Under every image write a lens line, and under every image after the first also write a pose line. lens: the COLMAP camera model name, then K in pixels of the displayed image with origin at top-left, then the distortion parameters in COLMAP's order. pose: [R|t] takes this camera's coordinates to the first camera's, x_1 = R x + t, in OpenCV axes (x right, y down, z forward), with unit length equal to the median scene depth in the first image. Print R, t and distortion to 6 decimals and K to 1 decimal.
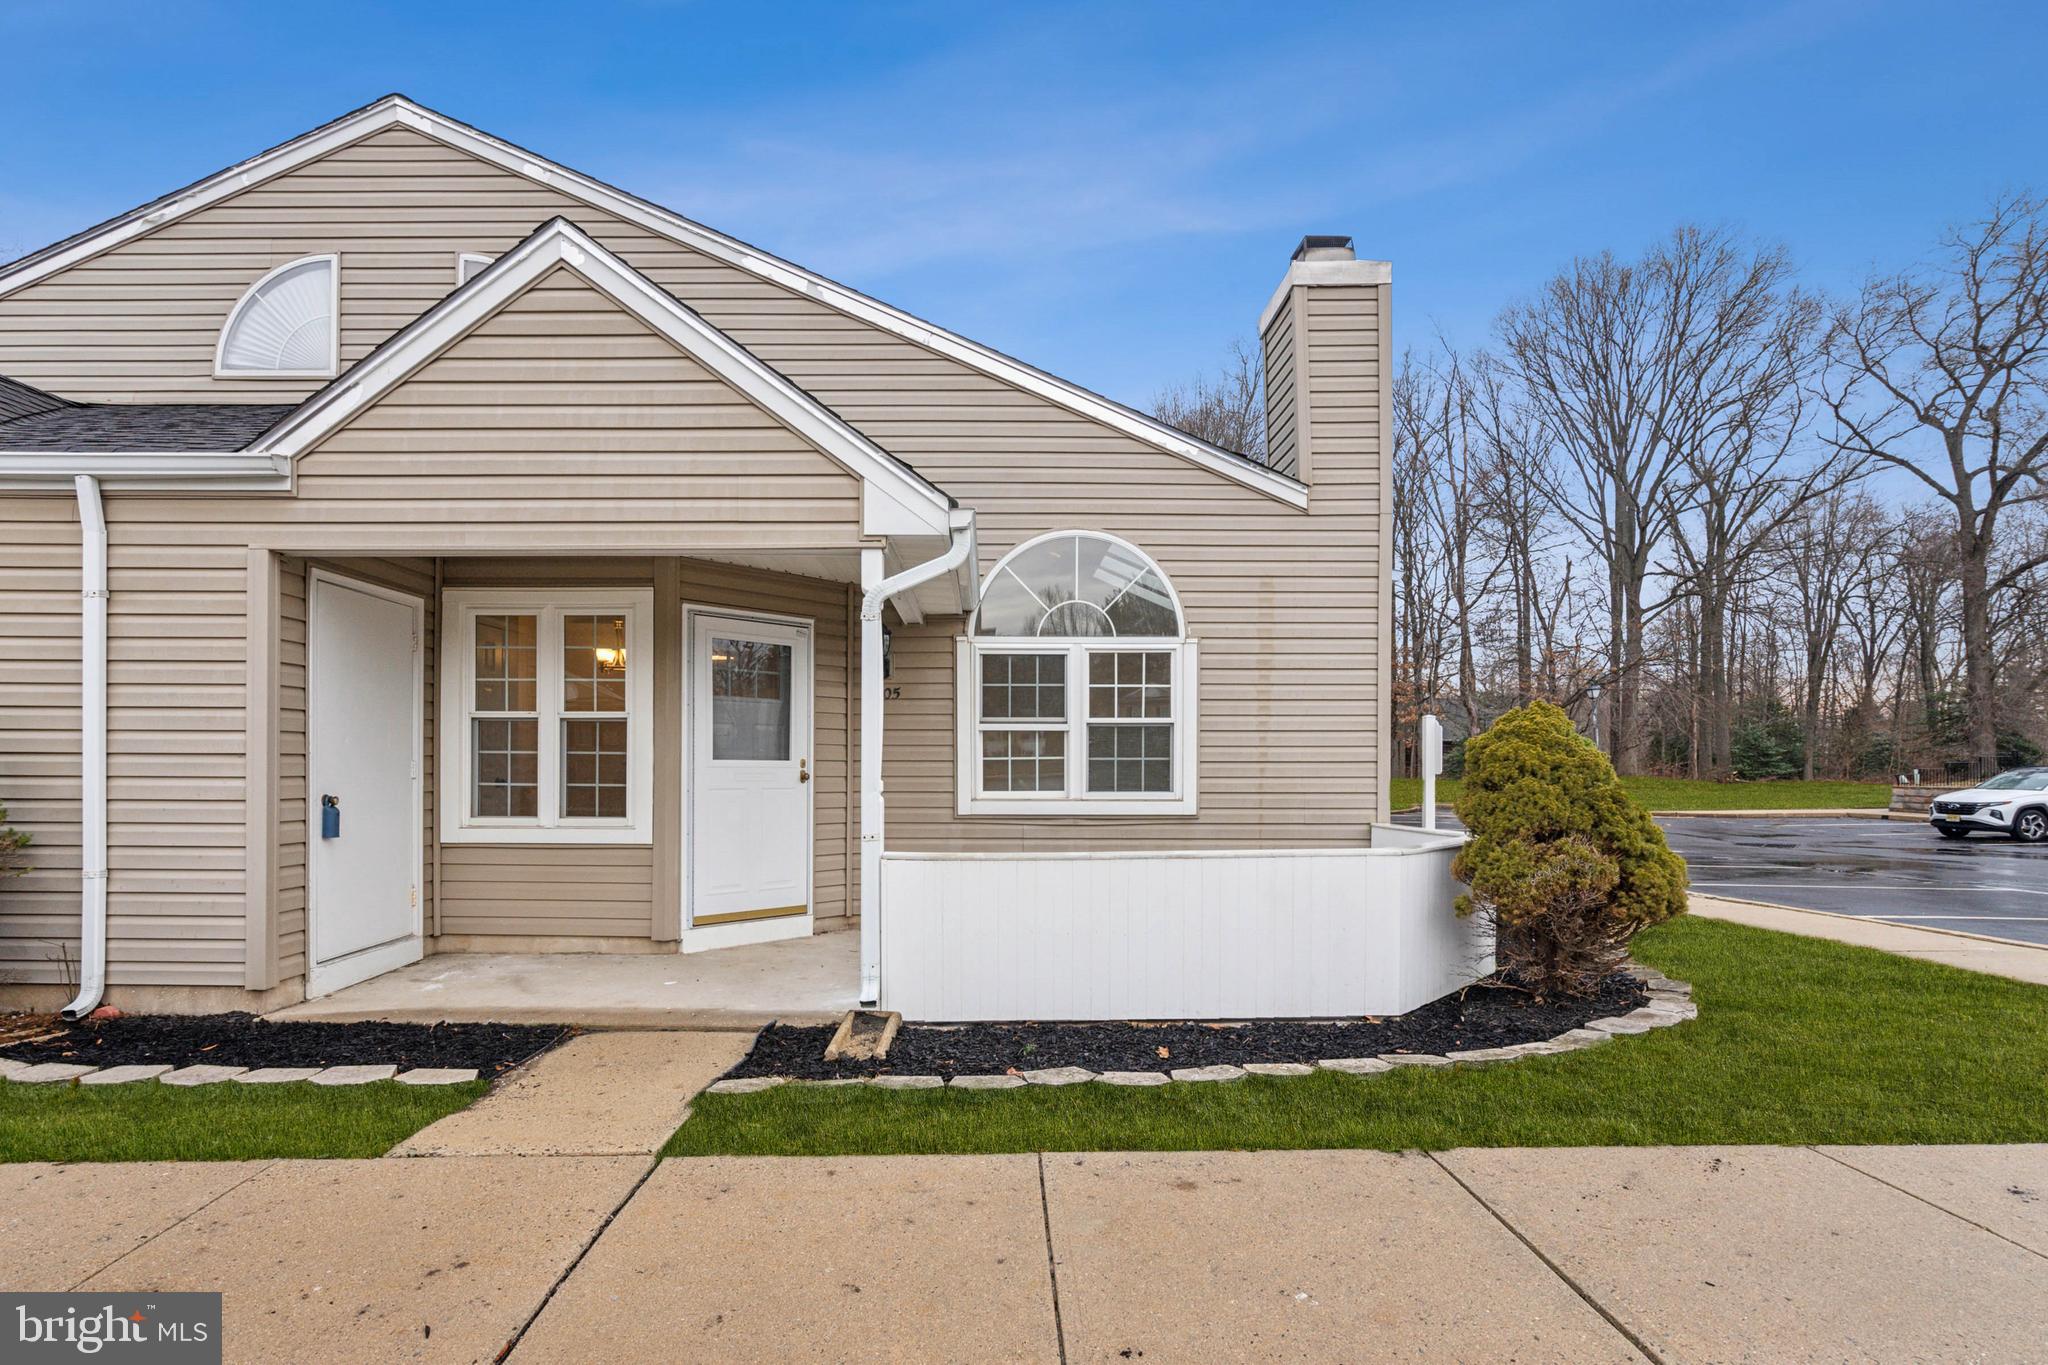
lens RADIAL K [[999.0, 0, 953.9], [0, 999.0, 775.8], [0, 0, 1]] dist [-0.004675, -0.000384]
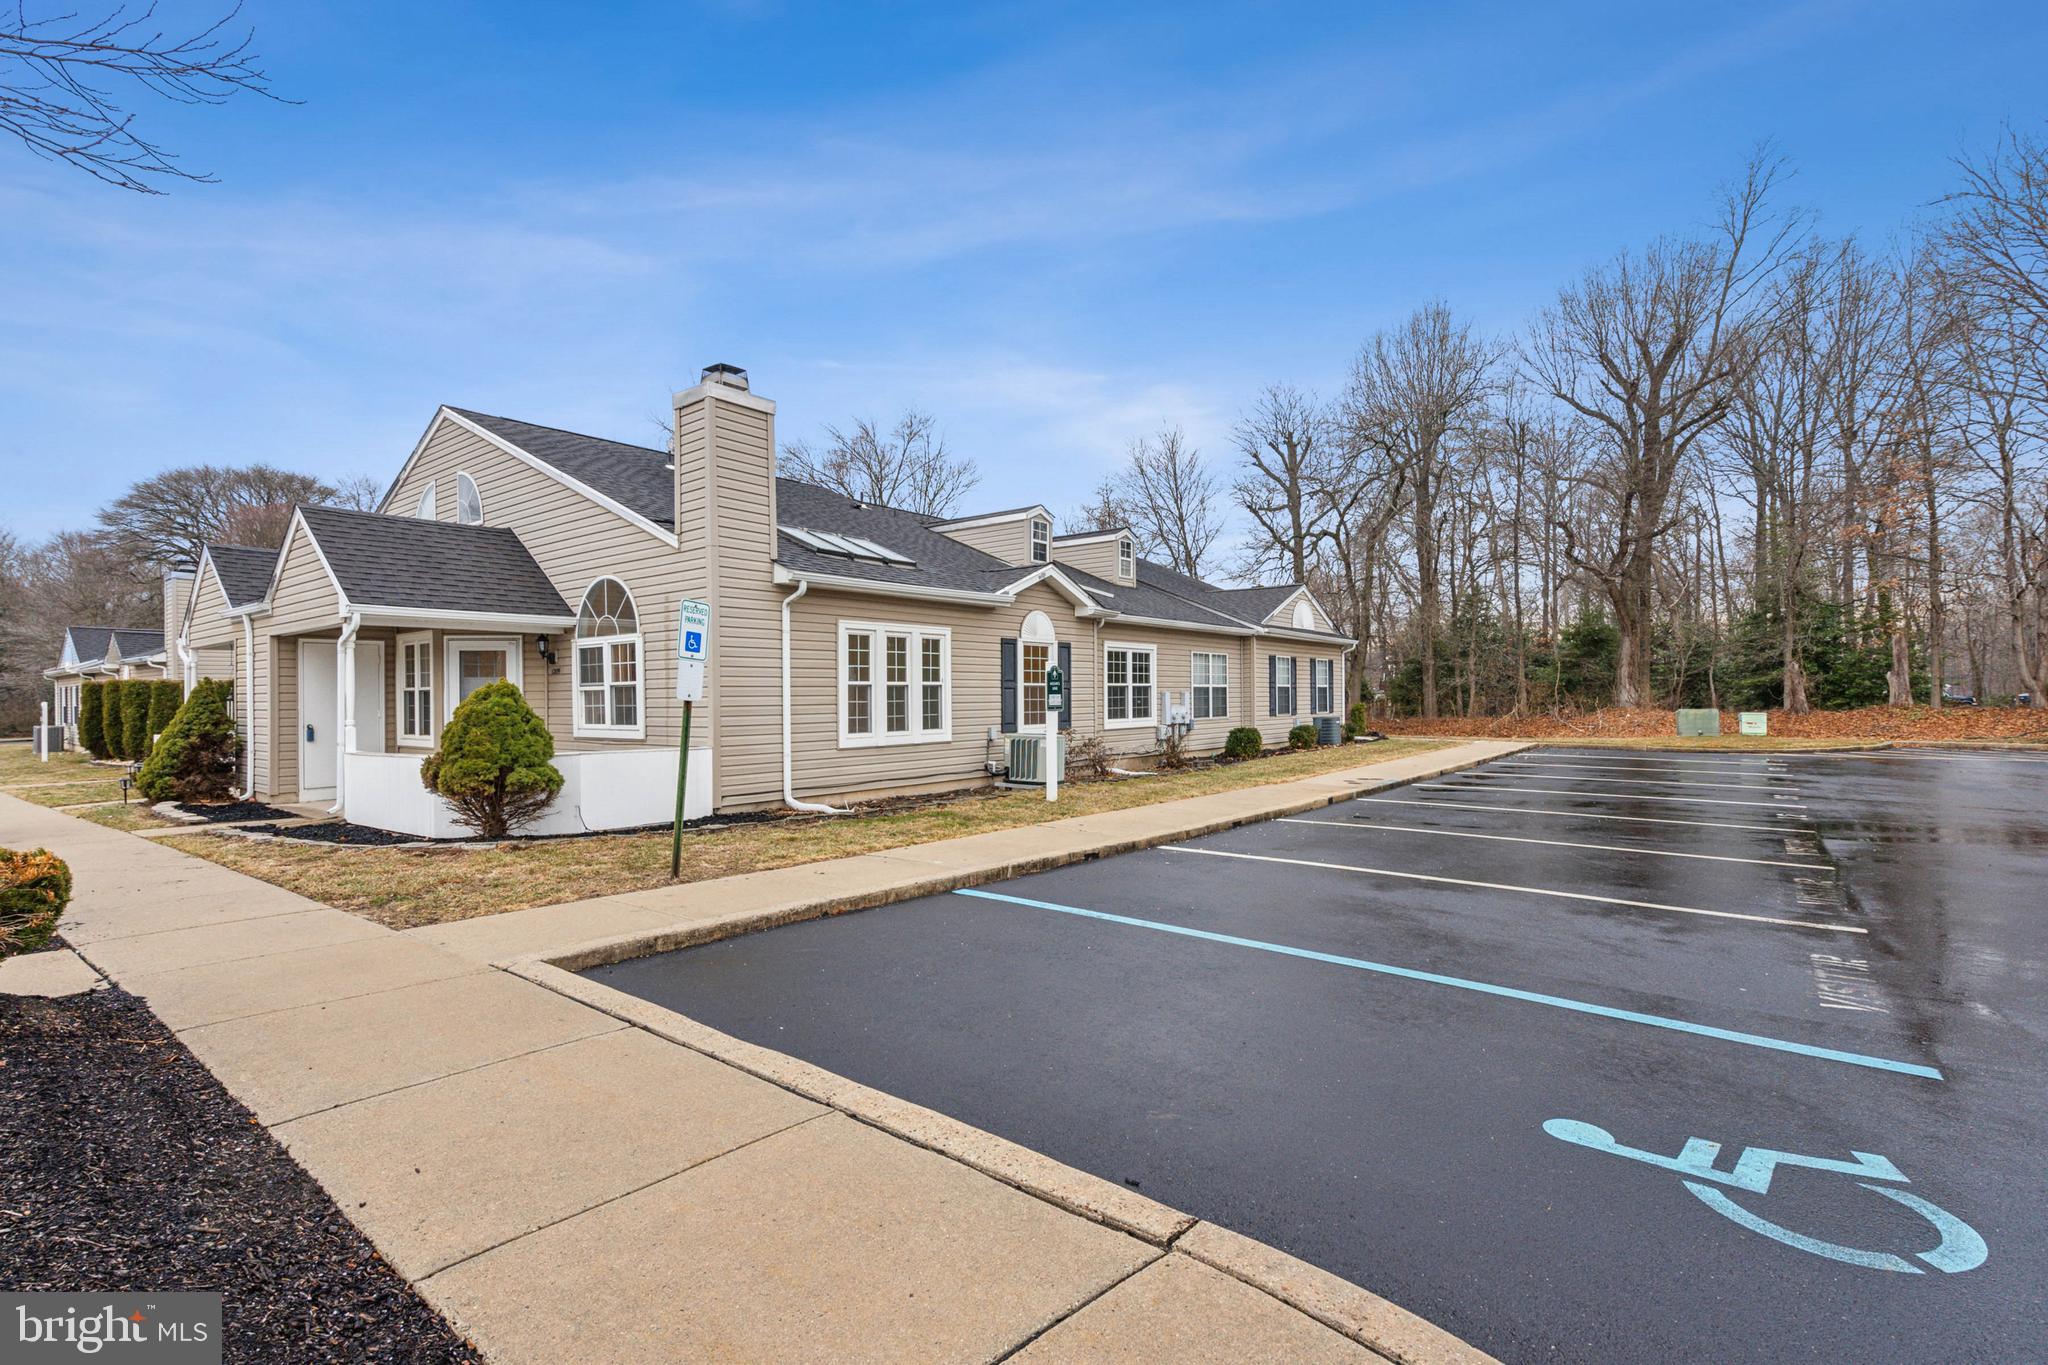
lens RADIAL K [[941.1, 0, 1030.6], [0, 941.1, 693.1], [0, 0, 1]] dist [-0.003287, 0.001155]
pose [[0.788933, -0.012627, -0.614349, 1.795832], [0.006459, 0.999904, -0.012257, -0.015787], [0.614445, 0.005702, 0.788939, 0.169642]]
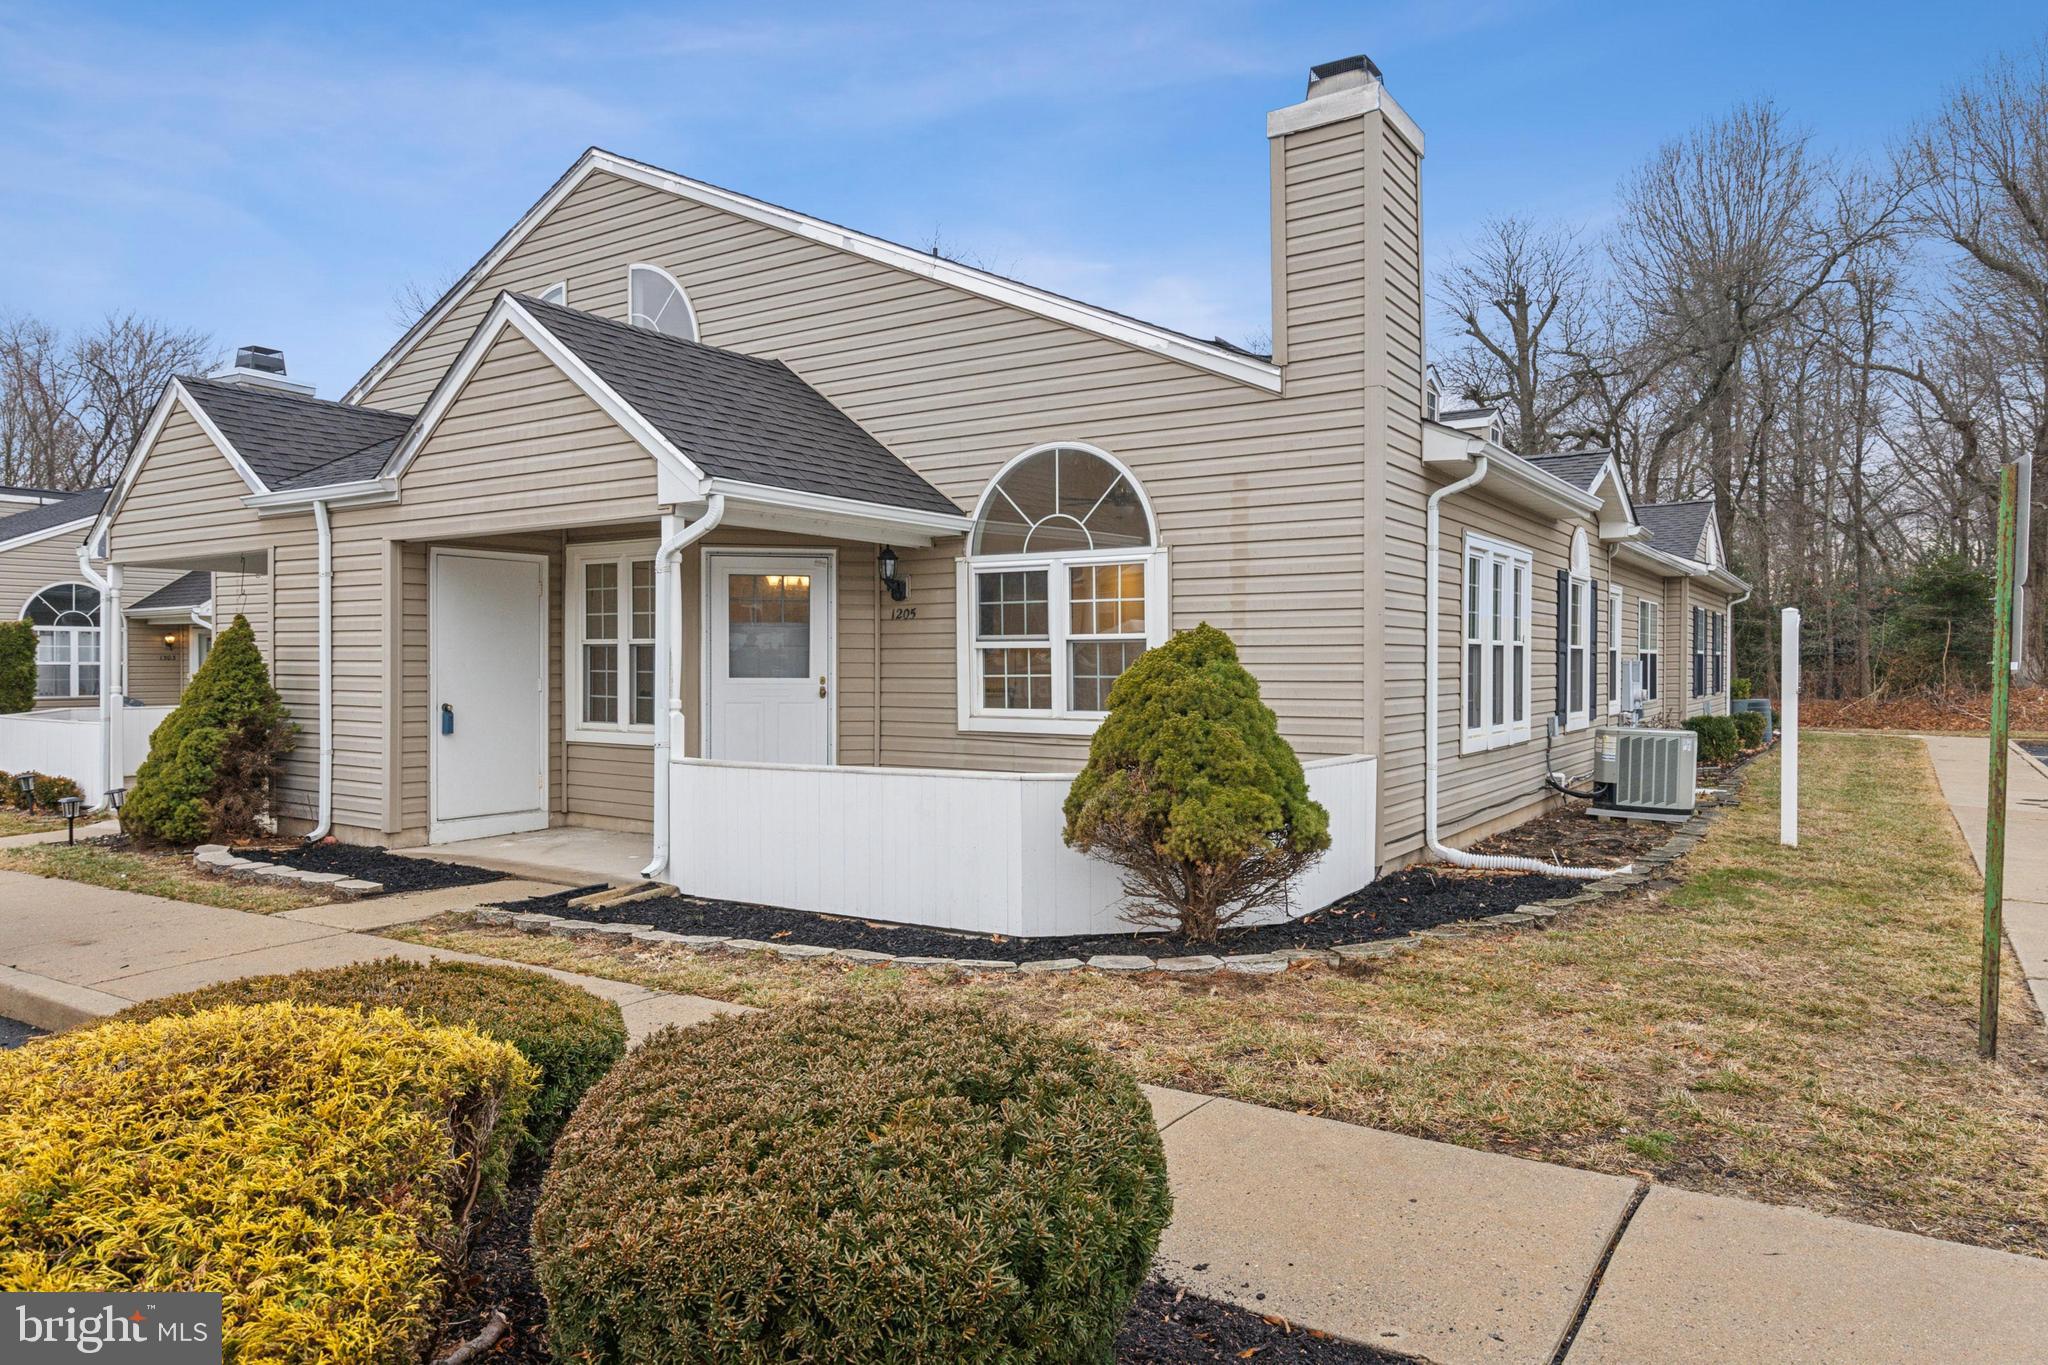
lens RADIAL K [[1297.5, 0, 1010.8], [0, 1297.5, 679.0], [0, 0, 1]] dist [0.009746, 0.004096]
pose [[0.832589, 0.005376, -0.553865, 0.824867], [-0.004619, 0.999986, 0.002762, -0.019213], [0.553872, 0.000259, 0.832602, -0.081317]]
